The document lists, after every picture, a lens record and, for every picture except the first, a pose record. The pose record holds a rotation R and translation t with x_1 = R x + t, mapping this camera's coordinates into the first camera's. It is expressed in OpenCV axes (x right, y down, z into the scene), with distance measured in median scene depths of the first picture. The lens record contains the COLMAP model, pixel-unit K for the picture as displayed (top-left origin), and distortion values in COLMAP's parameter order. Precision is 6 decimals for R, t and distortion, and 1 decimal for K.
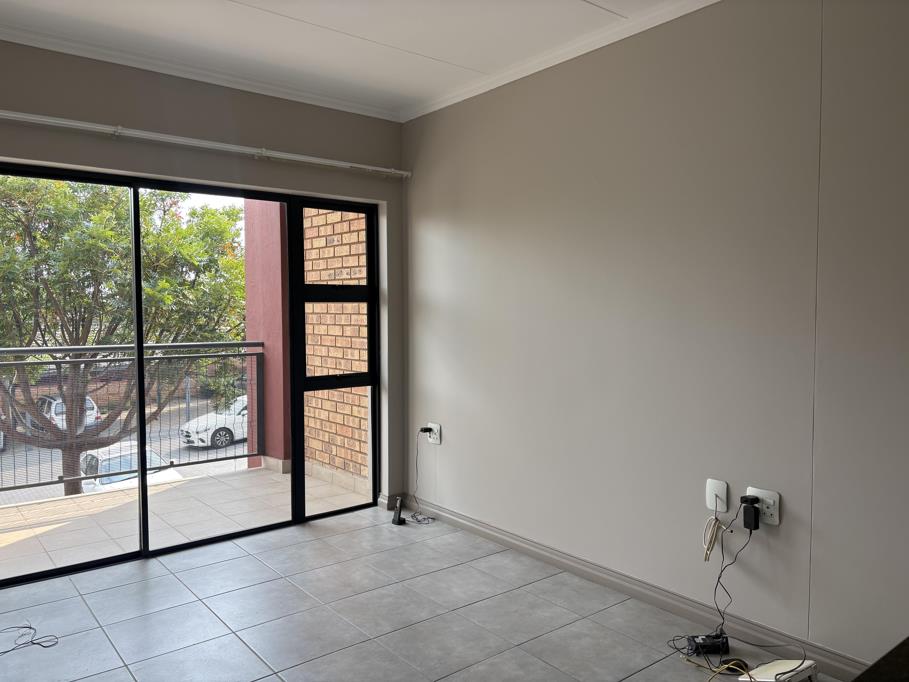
lens RADIAL K [[684.6, 0, 455.2], [0, 684.6, 340.1], [0, 0, 1]] dist [0.038736, -0.045514]
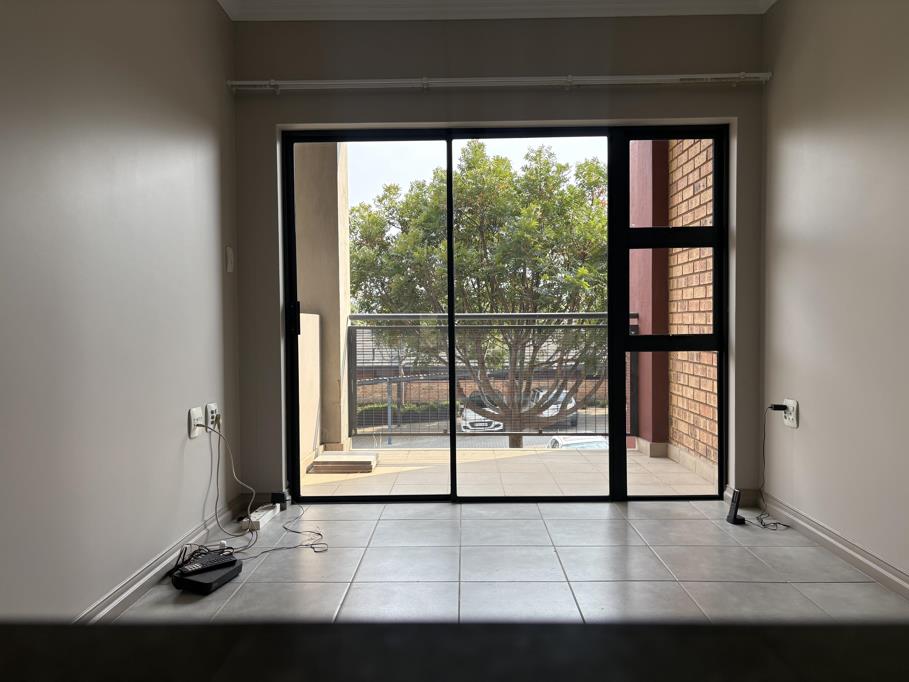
lens RADIAL K [[684.6, 0, 450.0], [0, 684.6, 343.4], [0, 0, 1]] dist [0.038736, -0.045514]
pose [[0.768439, 0.016752, -0.639703, 0.163435], [-0.023305, 0.999727, -0.001815, 0.070646], [0.639498, 0.016303, 0.768620, 0.182675]]
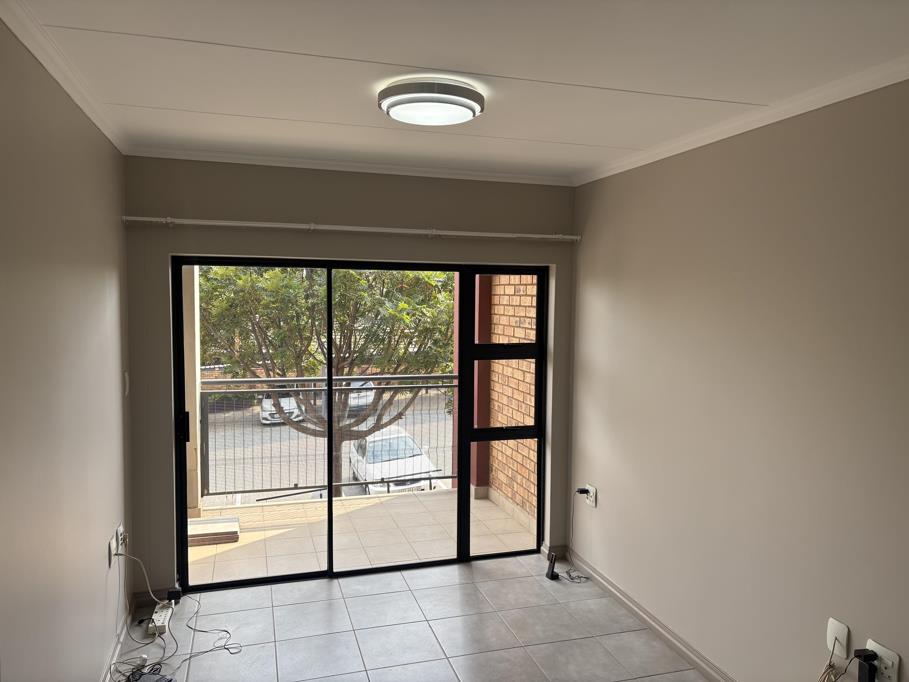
lens RADIAL K [[684.6, 0, 458.7], [0, 684.6, 345.6], [0, 0, 1]] dist [0.038736, -0.045514]
pose [[0.928846, 0.042048, -0.368072, 0.152908], [-0.031789, 0.998920, 0.033894, -0.113679], [0.369099, -0.019782, 0.929179, -0.014934]]
